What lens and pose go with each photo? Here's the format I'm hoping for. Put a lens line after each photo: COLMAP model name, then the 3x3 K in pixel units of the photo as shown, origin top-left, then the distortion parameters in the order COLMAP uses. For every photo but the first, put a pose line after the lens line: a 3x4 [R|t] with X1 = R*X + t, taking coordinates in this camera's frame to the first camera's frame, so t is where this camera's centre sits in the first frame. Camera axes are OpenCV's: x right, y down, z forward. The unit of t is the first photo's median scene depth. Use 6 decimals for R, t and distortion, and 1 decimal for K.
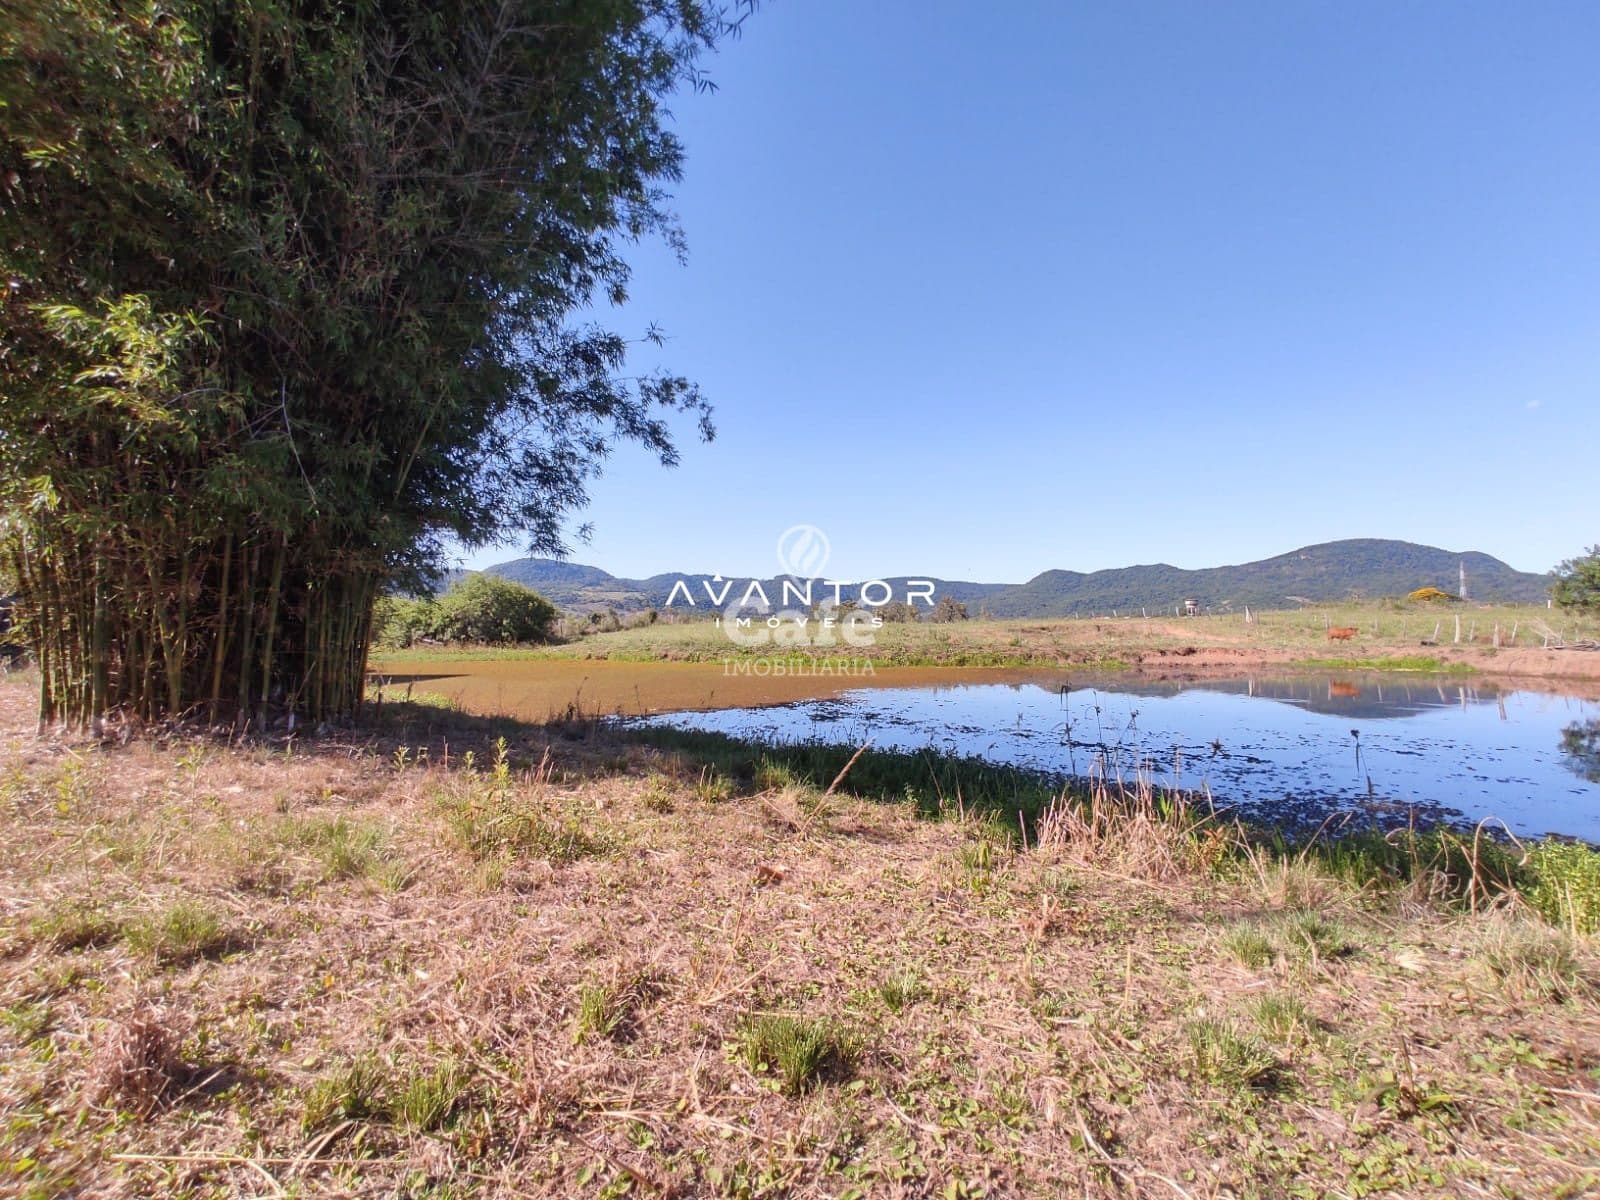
lens RADIAL K [[711.5, 0, 793.2], [0, 711.5, 592.0], [0, 0, 1]] dist [-0.054951, 0.031558]
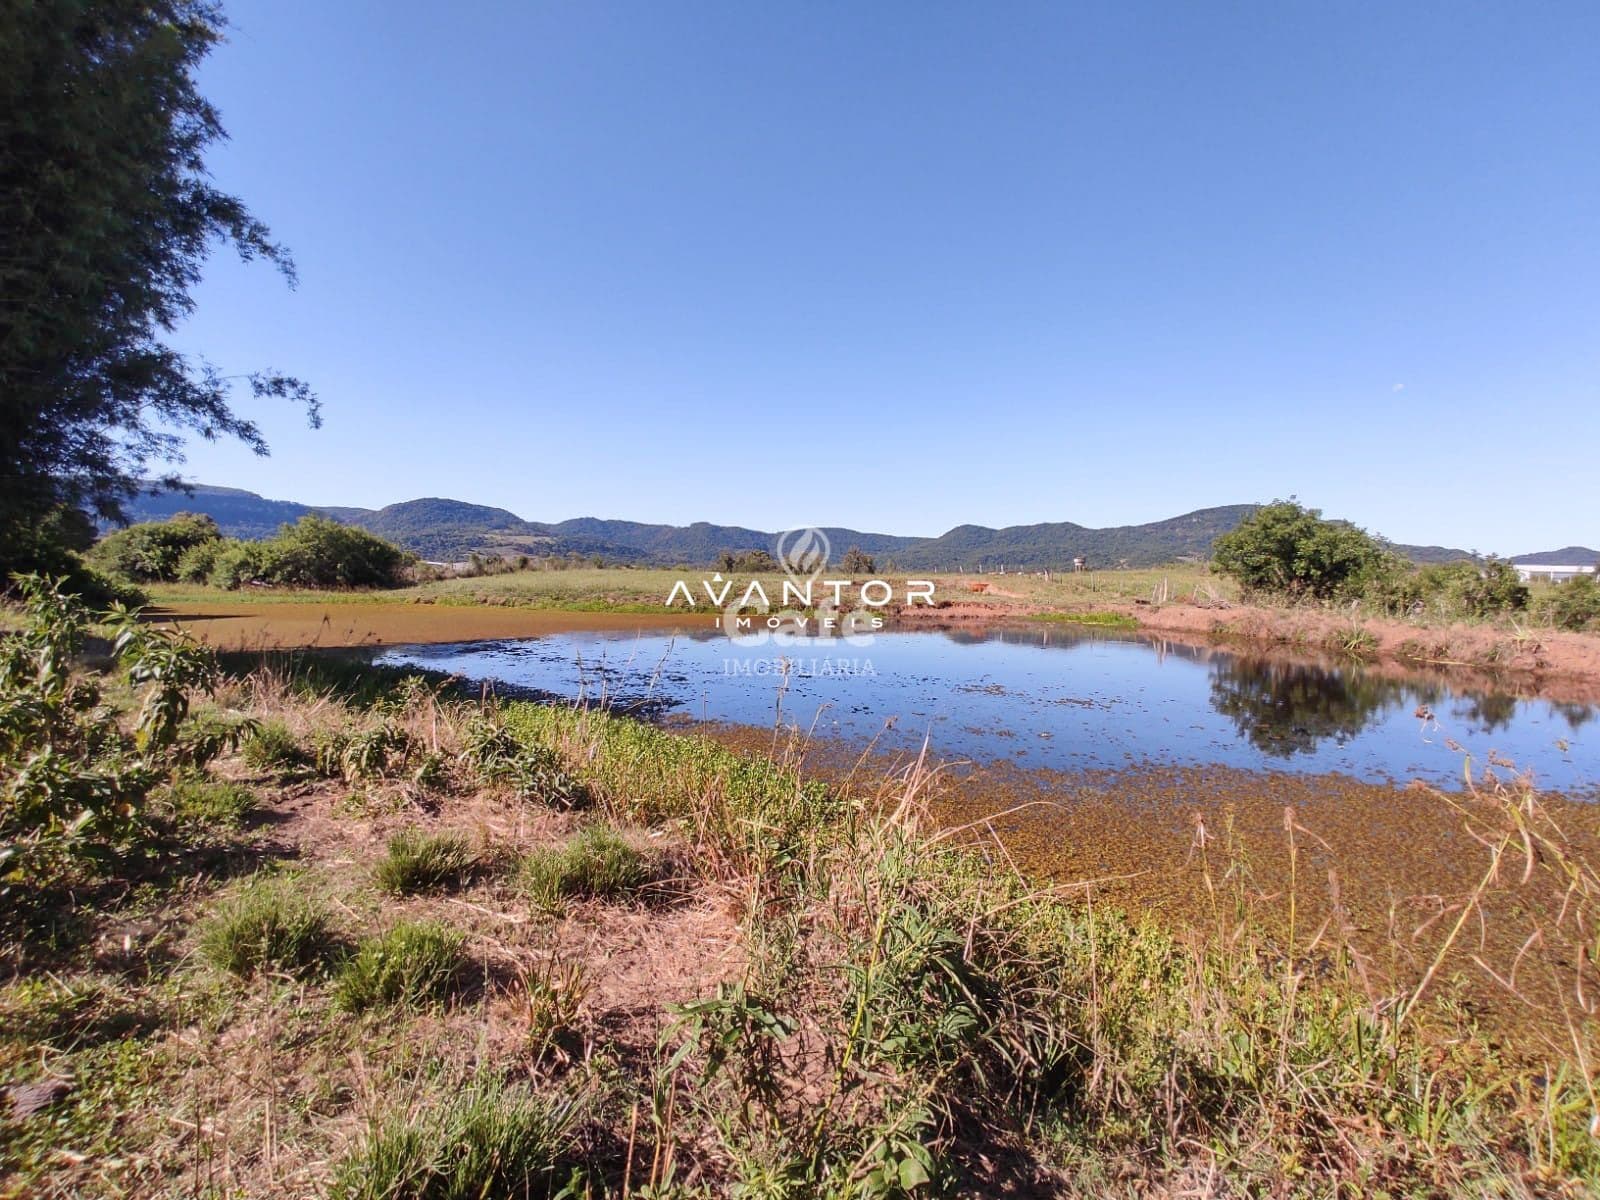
lens RADIAL K [[711.5, 0, 793.2], [0, 711.5, 592.0], [0, 0, 1]] dist [-0.054951, 0.031558]
pose [[0.993932, 0.017524, 0.108594, 0.139794], [-0.025274, 0.997198, 0.070406, -0.007835], [-0.107056, -0.072723, 0.991590, -0.079581]]
